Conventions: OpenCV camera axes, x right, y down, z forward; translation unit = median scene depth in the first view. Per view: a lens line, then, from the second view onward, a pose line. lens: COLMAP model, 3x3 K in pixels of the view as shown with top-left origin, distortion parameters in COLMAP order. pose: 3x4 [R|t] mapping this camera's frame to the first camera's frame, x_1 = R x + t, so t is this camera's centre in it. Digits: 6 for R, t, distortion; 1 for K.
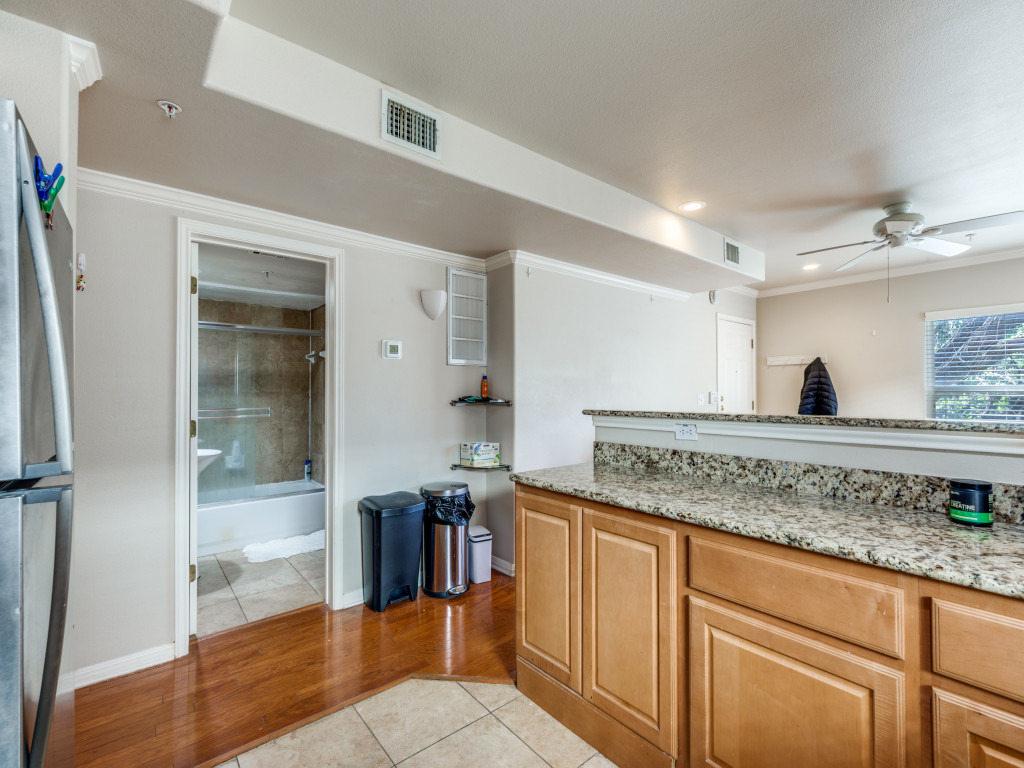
lens RADIAL K [[460.6, 0, 518.1], [0, 460.6, 387.6], [0, 0, 1]] dist [0.007519, 0.001029]
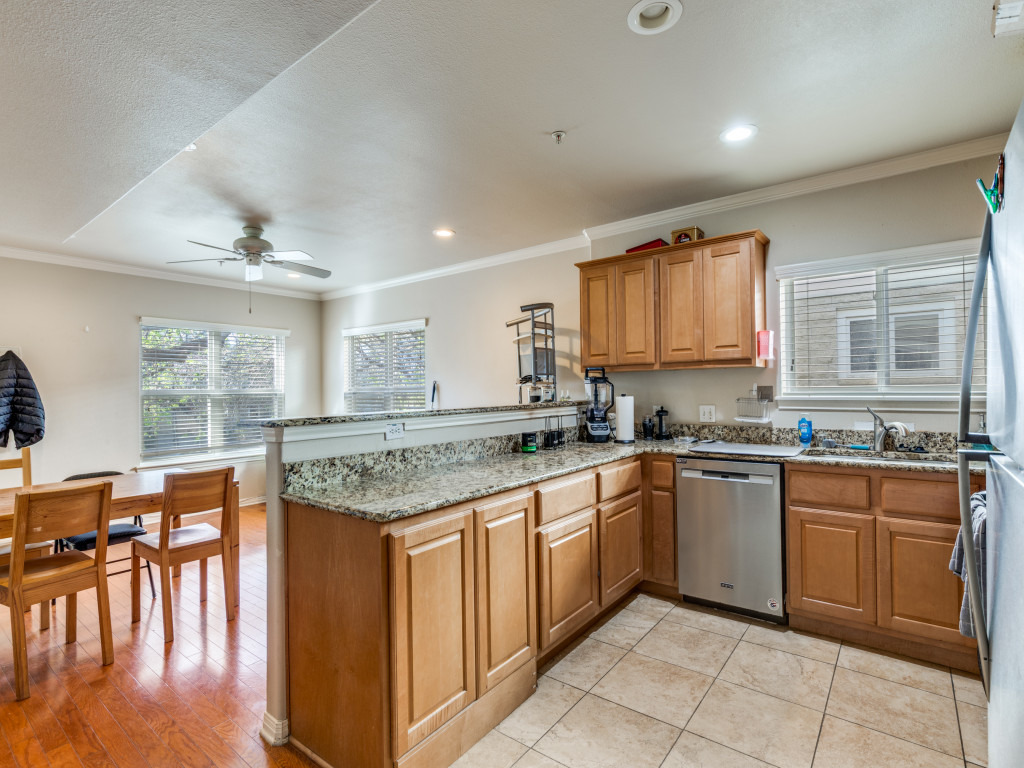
lens RADIAL K [[504.5, 0, 517.3], [0, 504.5, 391.6], [0, 0, 1]] dist [0.002977, -0.001009]
pose [[-0.217462, 0.001455, 0.976068, -0.795266], [0.004769, 0.999989, -0.000428, 0.009289], [-0.976057, 0.004562, -0.217467, 0.975313]]
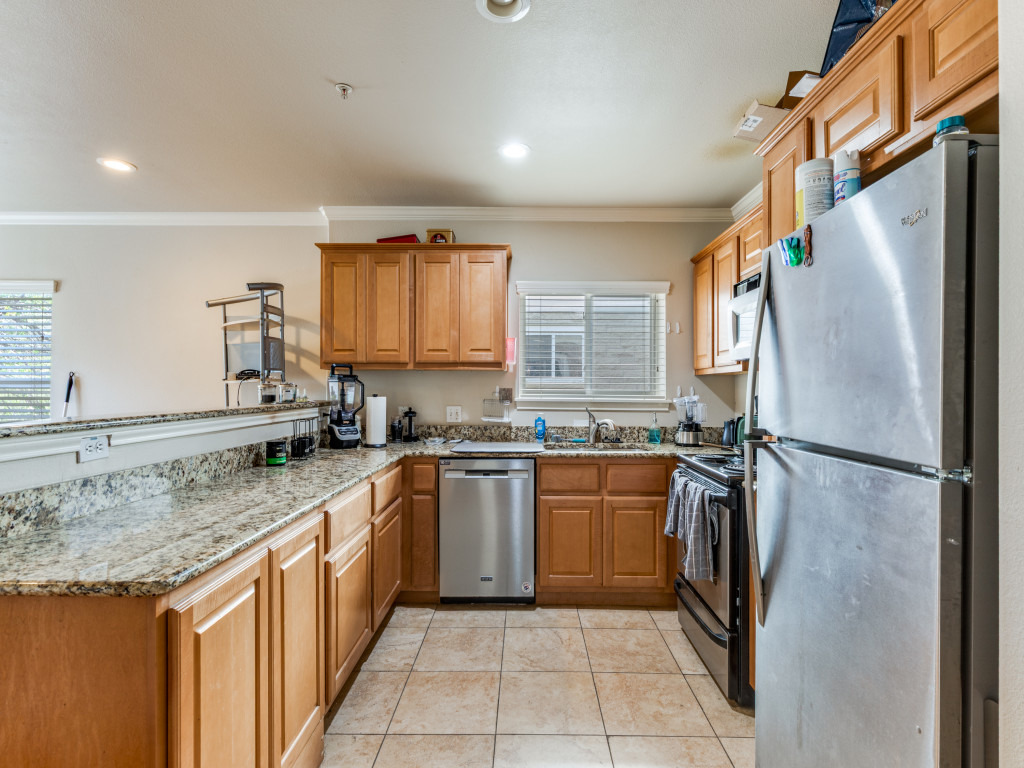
lens RADIAL K [[504.5, 0, 519.5], [0, 504.5, 391.1], [0, 0, 1]] dist [0.002977, -0.001009]
pose [[-0.759932, -0.005300, 0.649981, -0.581065], [-0.009915, 0.999945, -0.003438, 0.009789], [-0.649927, -0.009057, -0.759943, 1.154199]]
